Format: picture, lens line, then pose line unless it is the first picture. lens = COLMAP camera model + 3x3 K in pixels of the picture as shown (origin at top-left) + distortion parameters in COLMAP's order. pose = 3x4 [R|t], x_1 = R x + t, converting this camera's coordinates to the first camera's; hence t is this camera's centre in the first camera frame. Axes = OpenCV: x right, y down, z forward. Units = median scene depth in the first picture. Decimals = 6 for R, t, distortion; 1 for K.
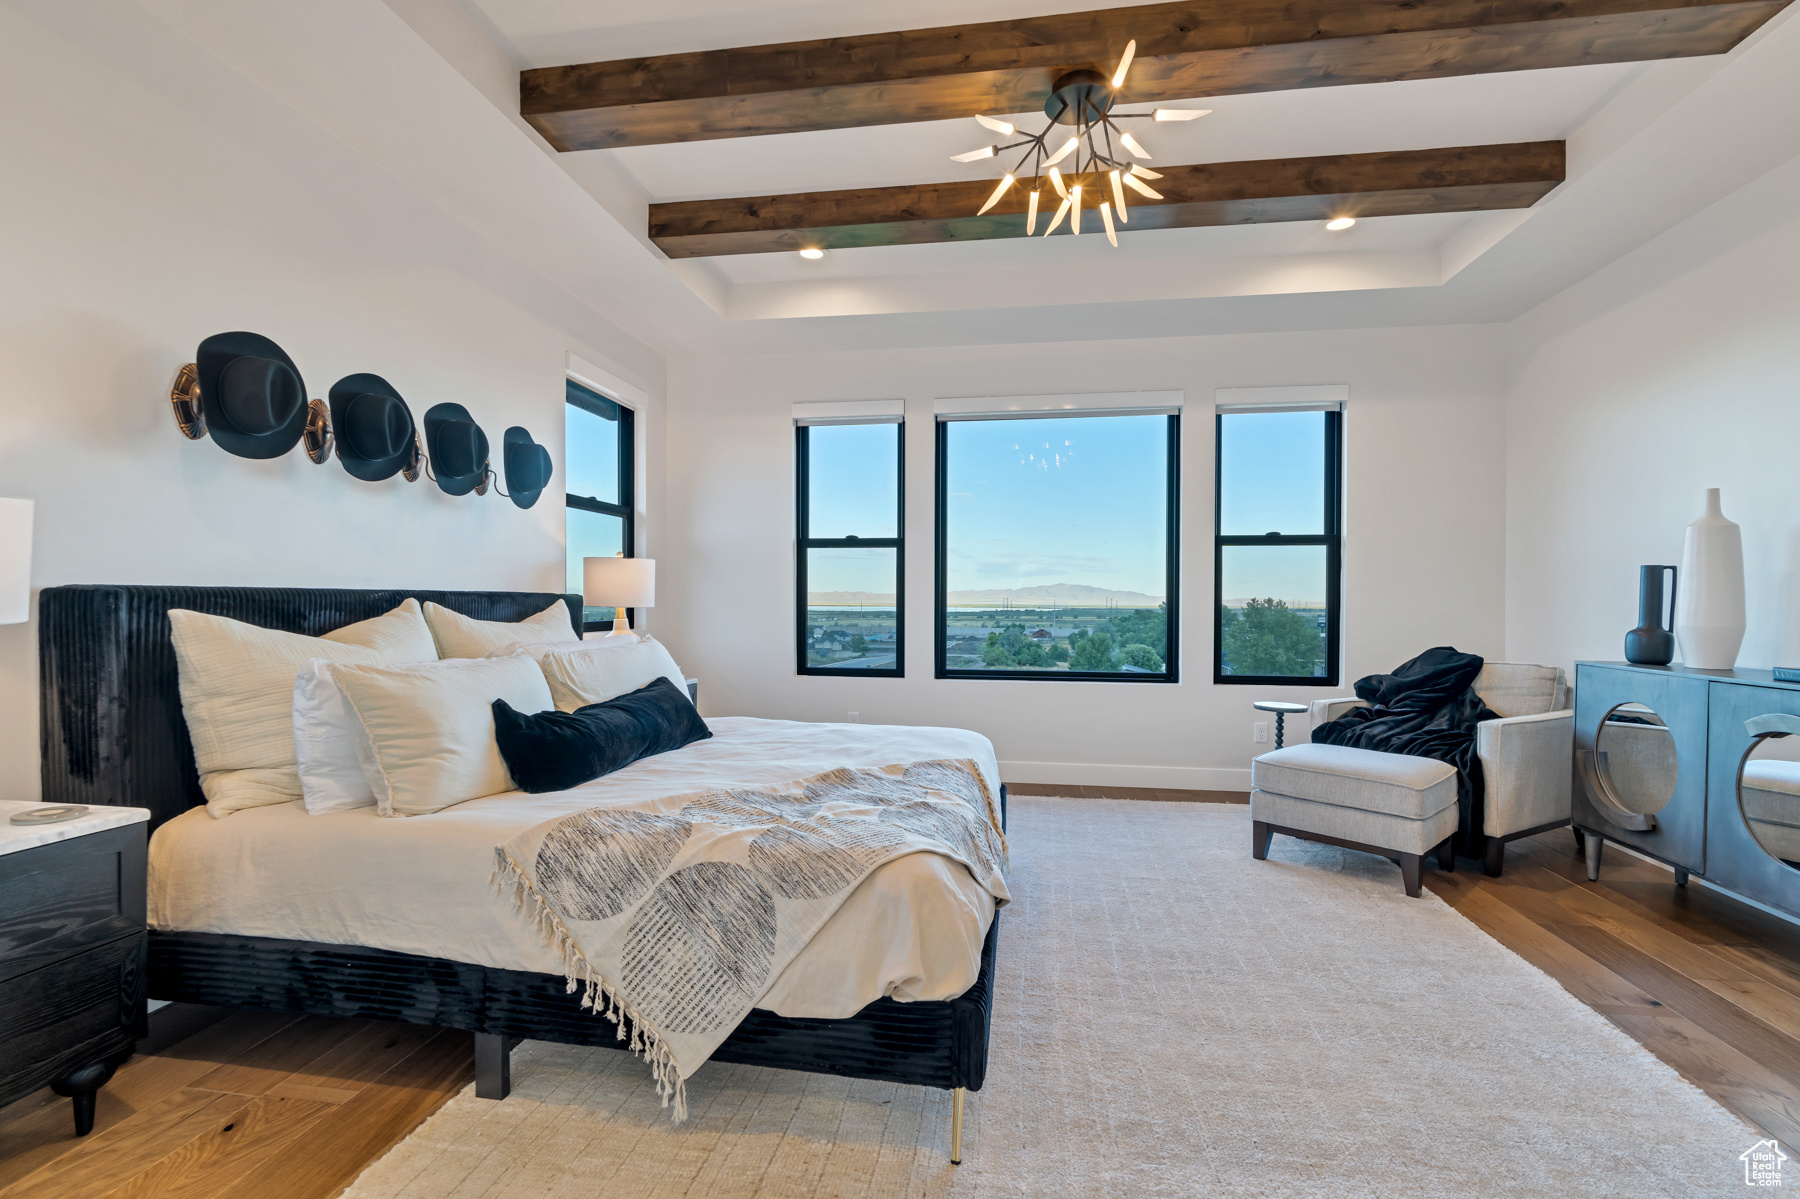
lens RADIAL K [[792.3, 0, 888.9], [0, 792.3, 598.7], [0, 0, 1]] dist [-0.007134, 0.002257]
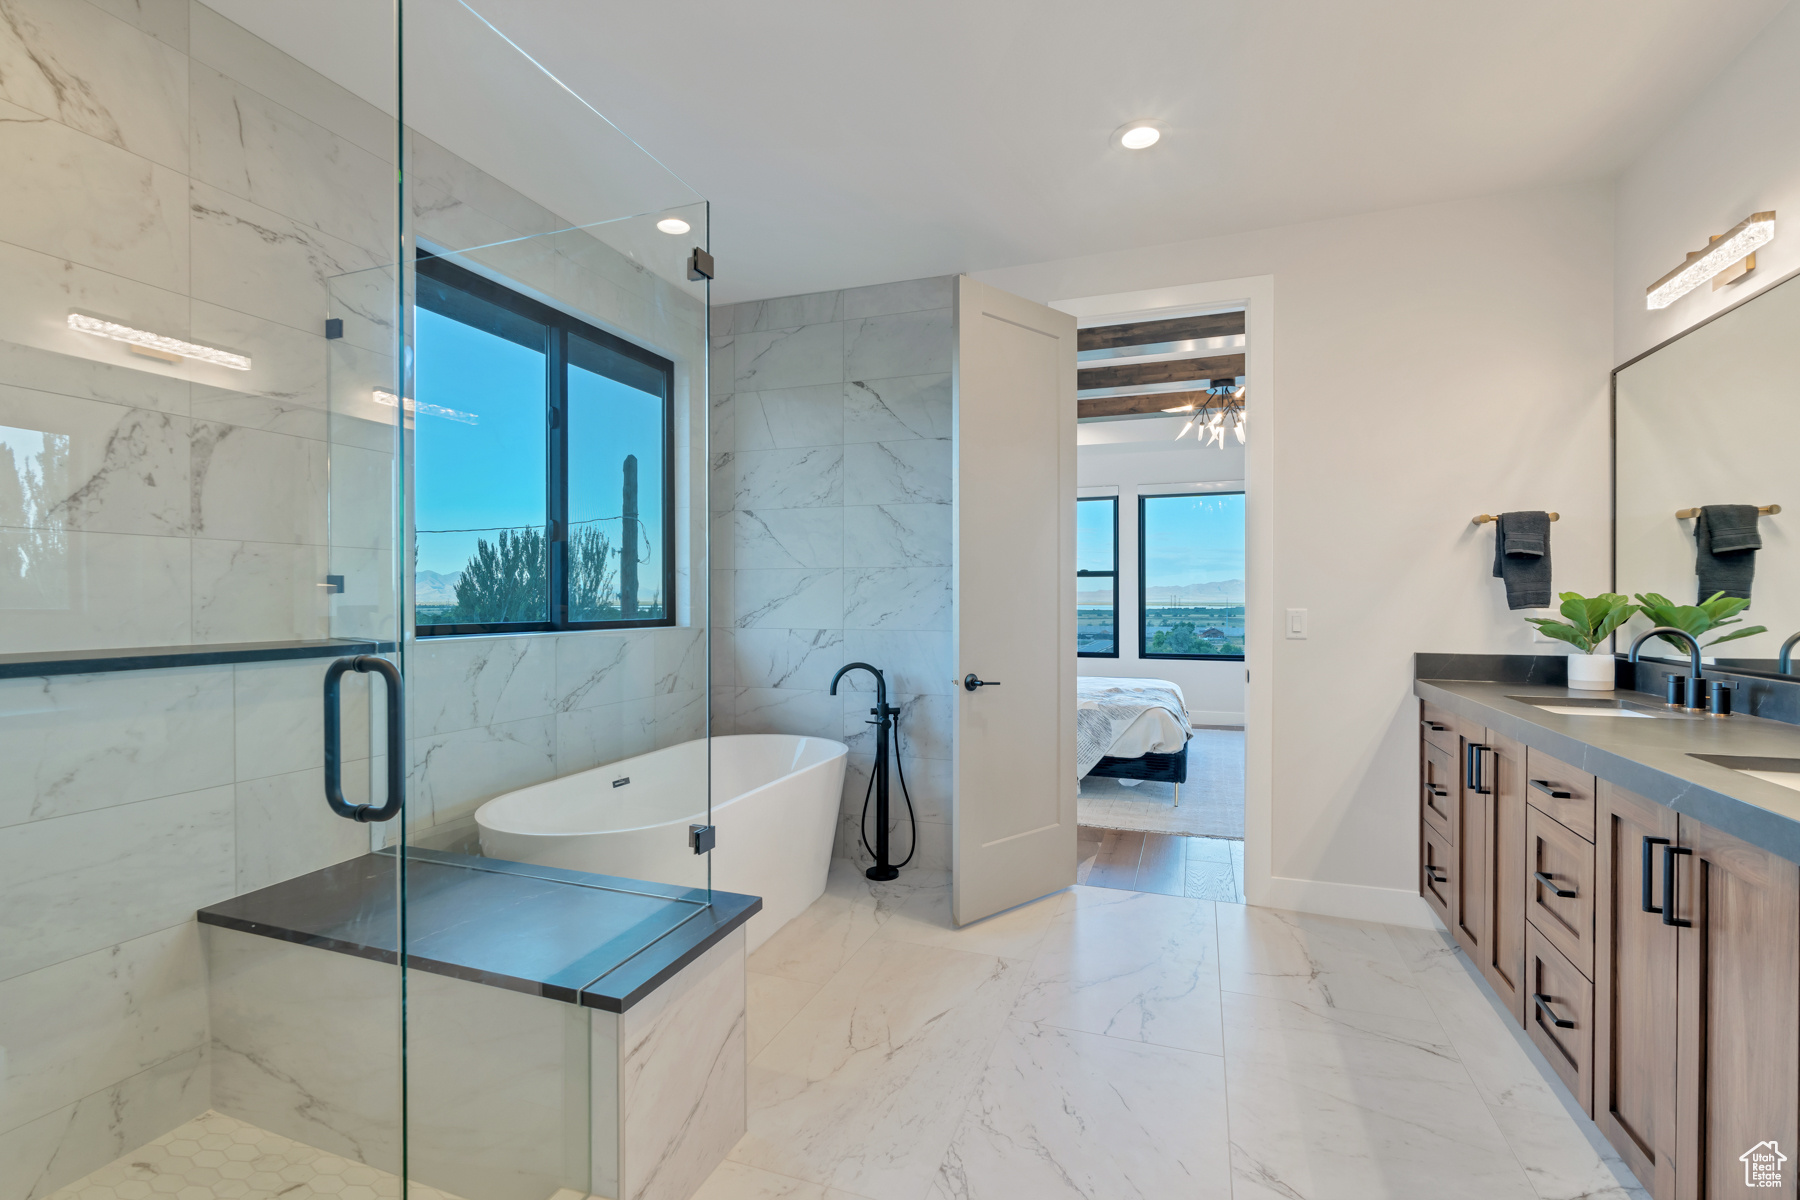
lens RADIAL K [[792.3, 0, 911.2], [0, 792.3, 597.9], [0, 0, 1]] dist [-0.007134, 0.002257]
pose [[0.985036, -0.005414, -0.172265, -0.295197], [0.005538, 0.999985, 0.000237, -0.061406], [0.172261, -0.001188, 0.985051, -1.632463]]
